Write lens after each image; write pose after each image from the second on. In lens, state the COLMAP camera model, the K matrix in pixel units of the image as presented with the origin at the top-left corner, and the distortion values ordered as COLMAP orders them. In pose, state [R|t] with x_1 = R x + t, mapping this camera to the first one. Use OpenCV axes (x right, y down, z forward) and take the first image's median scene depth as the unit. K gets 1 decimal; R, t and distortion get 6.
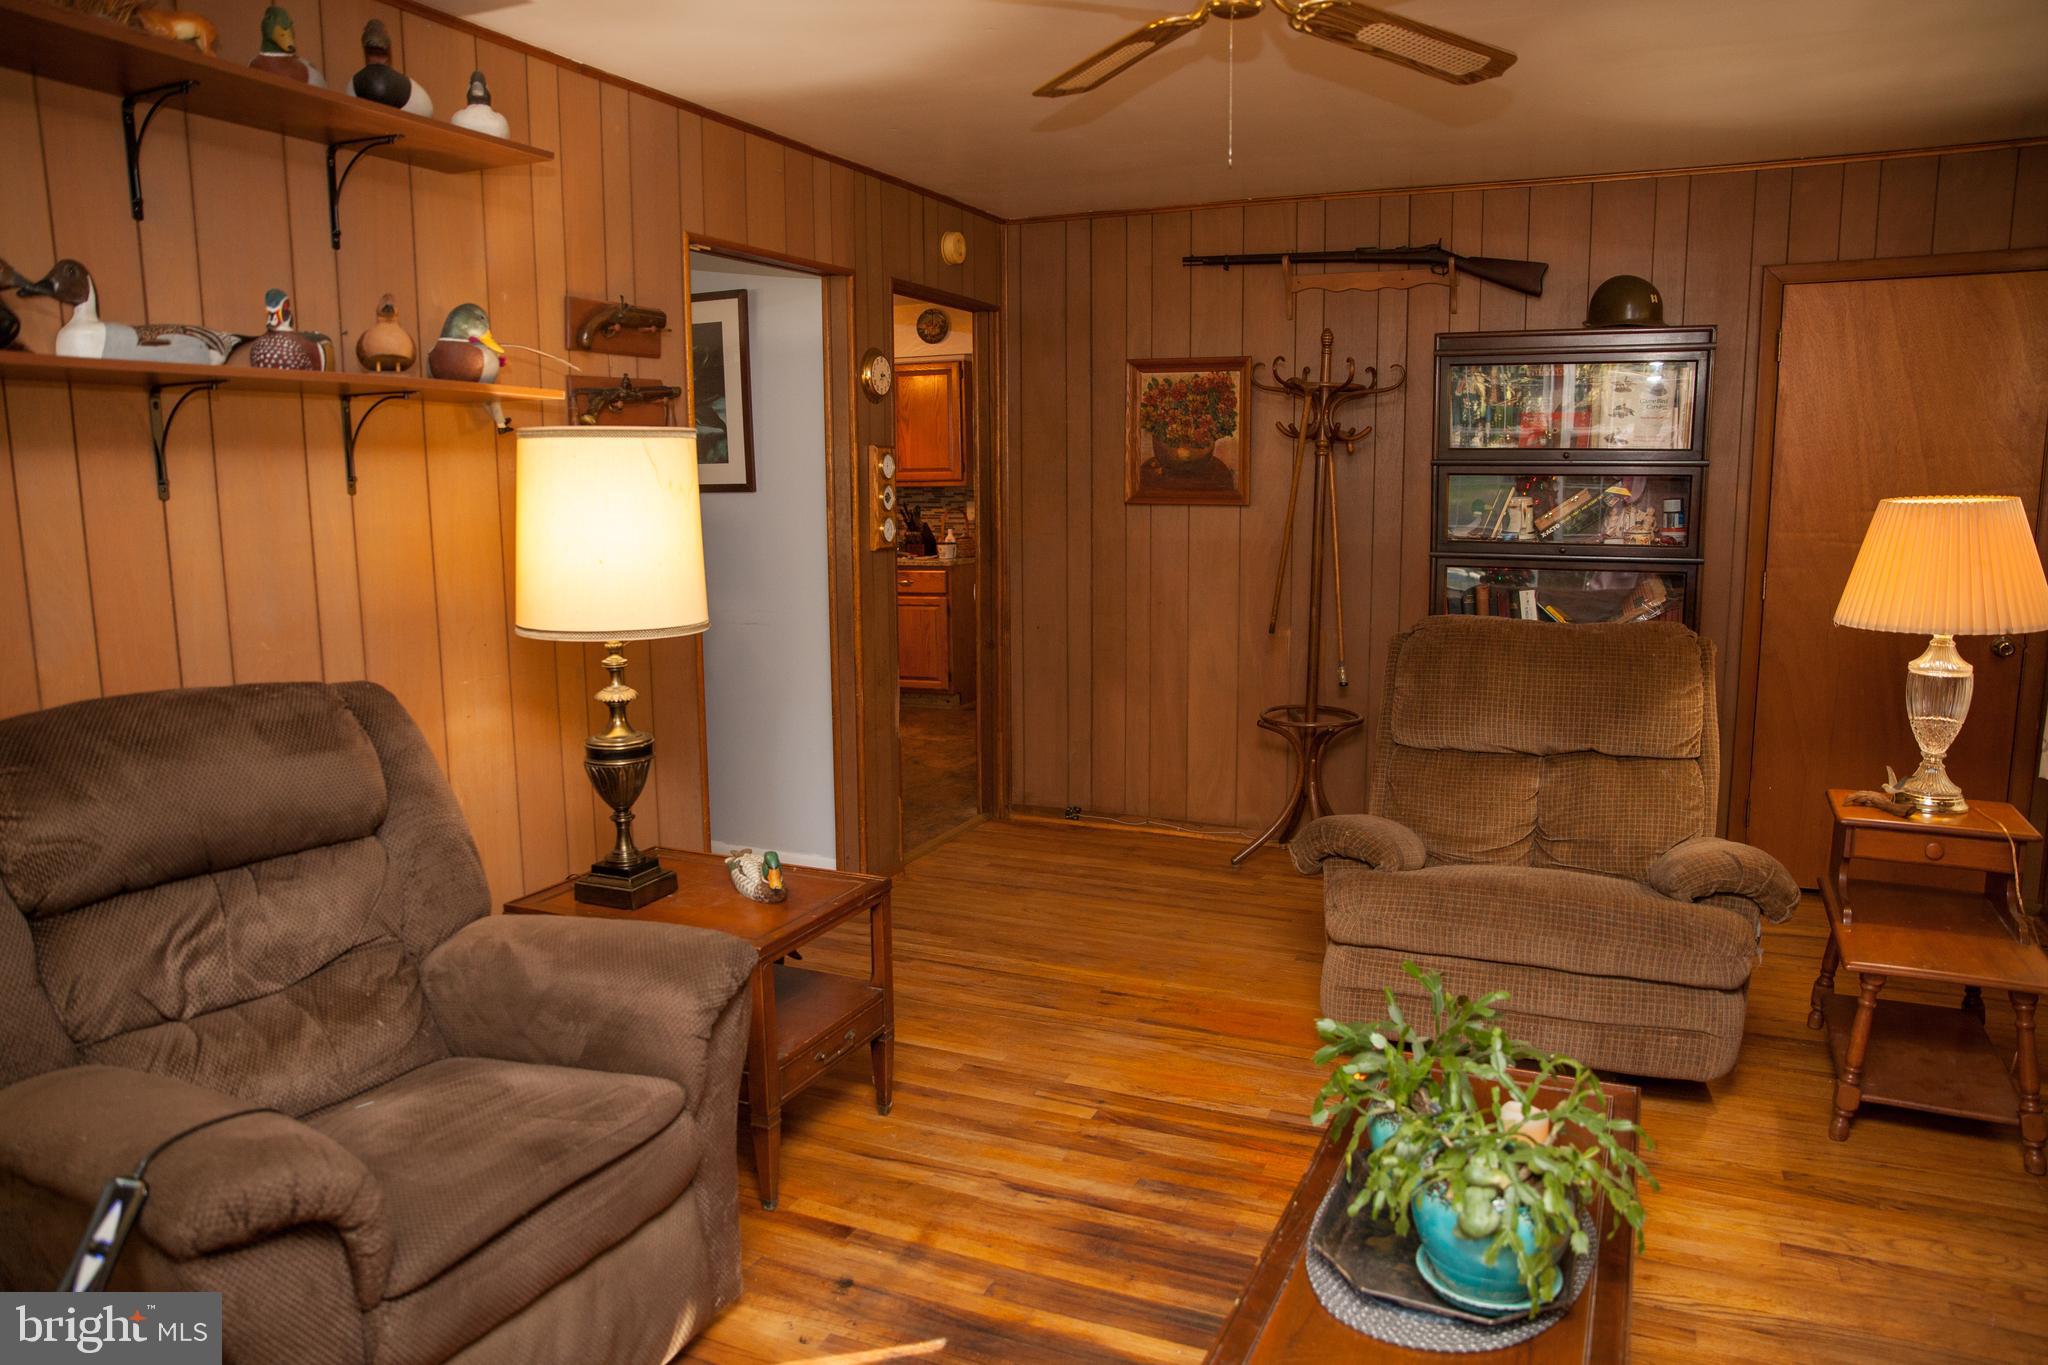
lens RADIAL K [[1385.9, 0, 1021.9], [0, 1385.9, 692.7], [0, 0, 1]] dist [-0.109539, 0.084879]
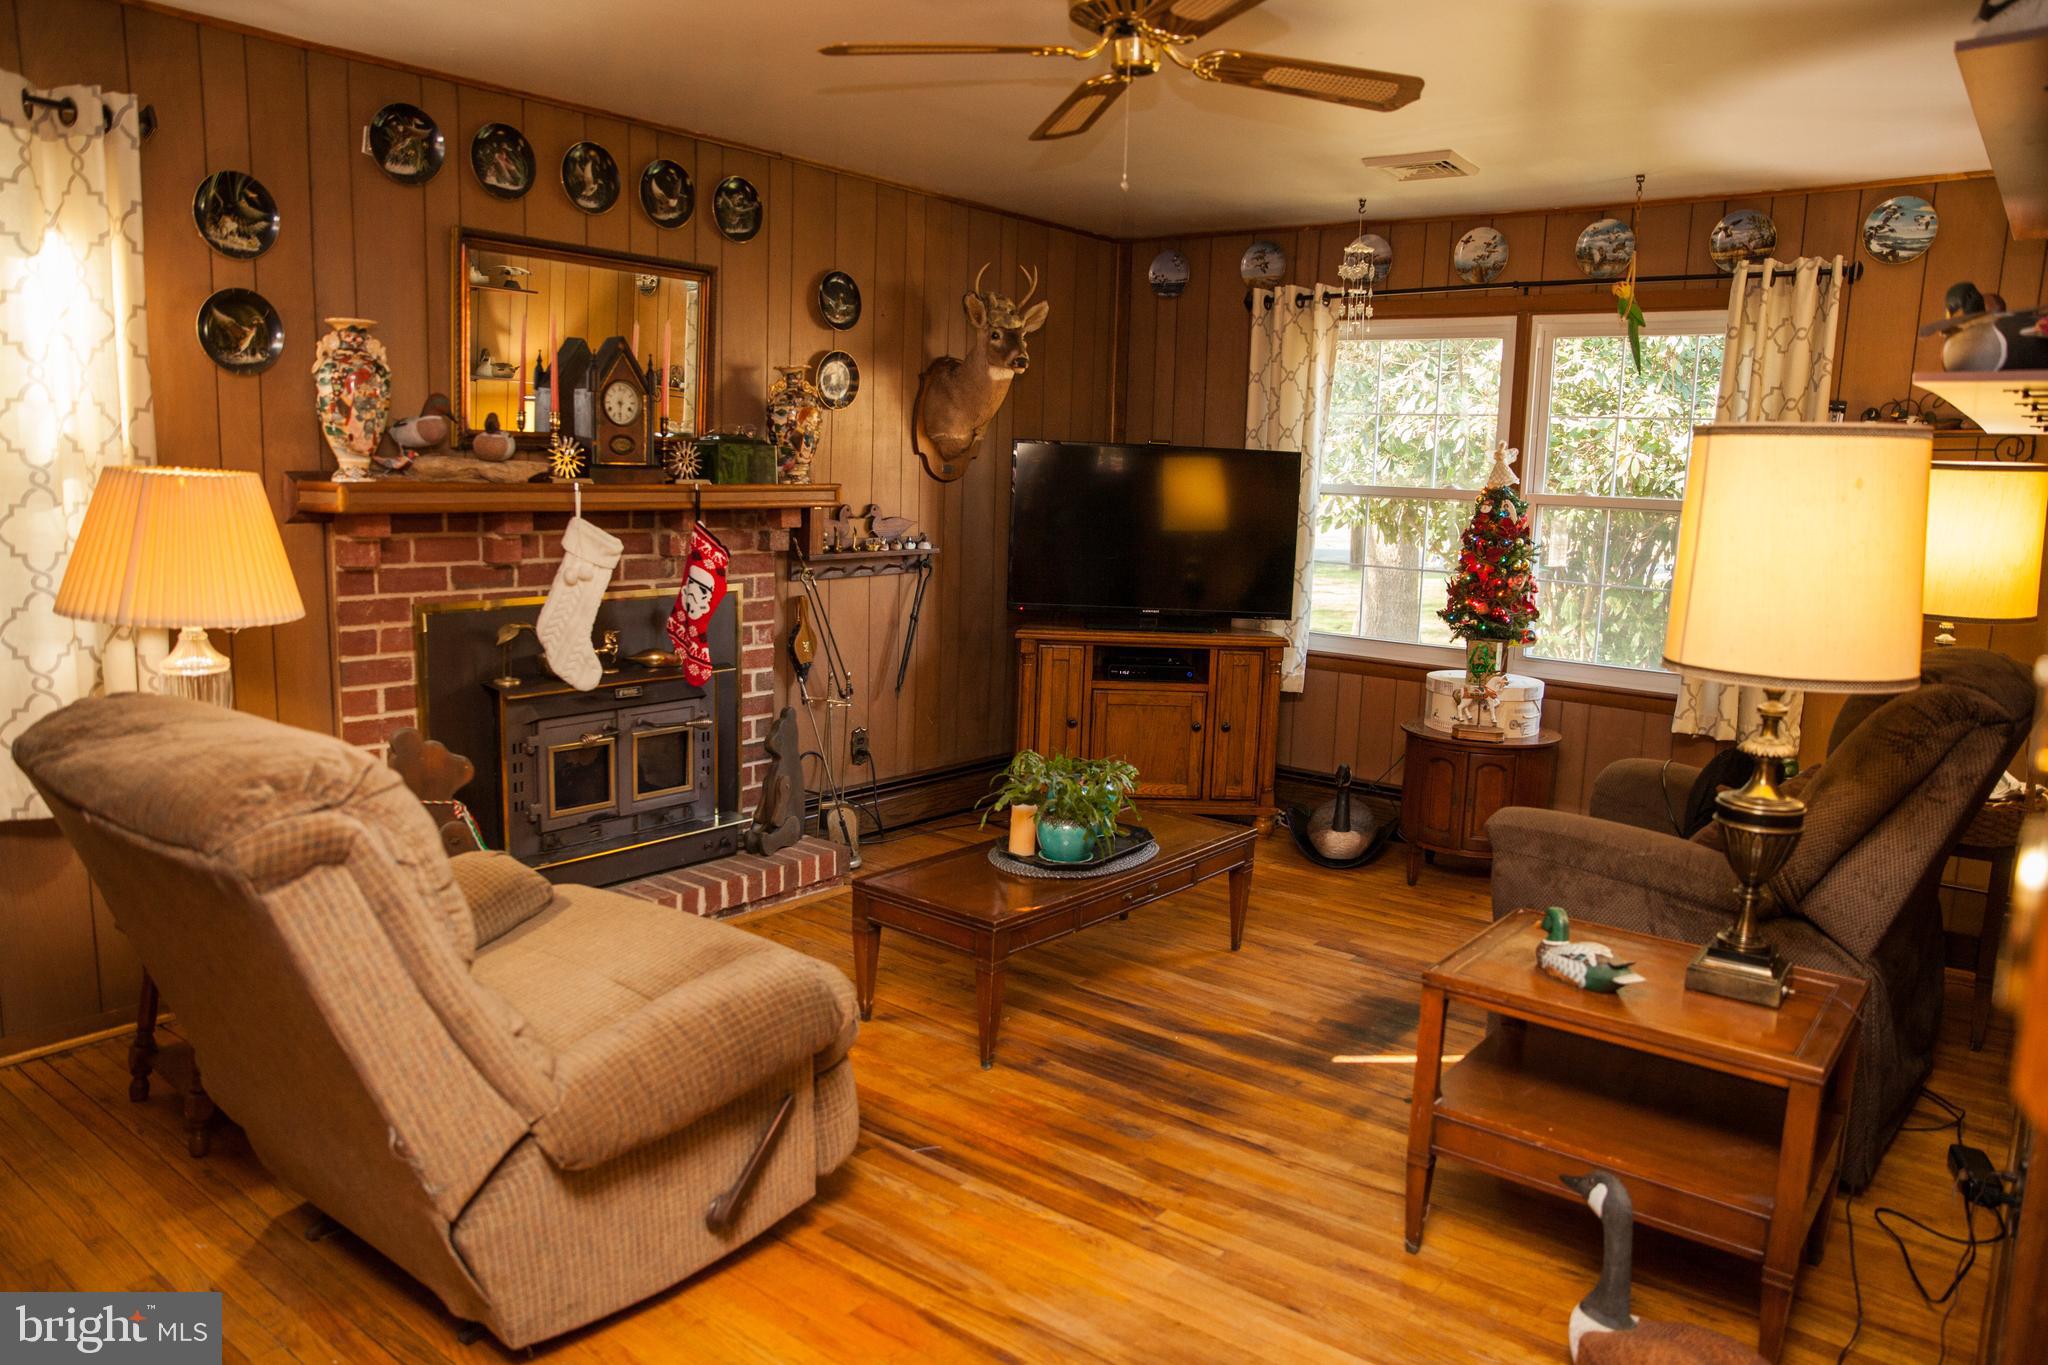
lens RADIAL K [[1385.9, 0, 1021.9], [0, 1385.9, 692.7], [0, 0, 1]] dist [-0.109539, 0.084879]
pose [[-0.968733, -0.056044, 0.241691, -0.056280], [0.020410, 0.952850, 0.302755, -0.291553], [-0.247263, 0.298222, -0.921914, 1.913302]]
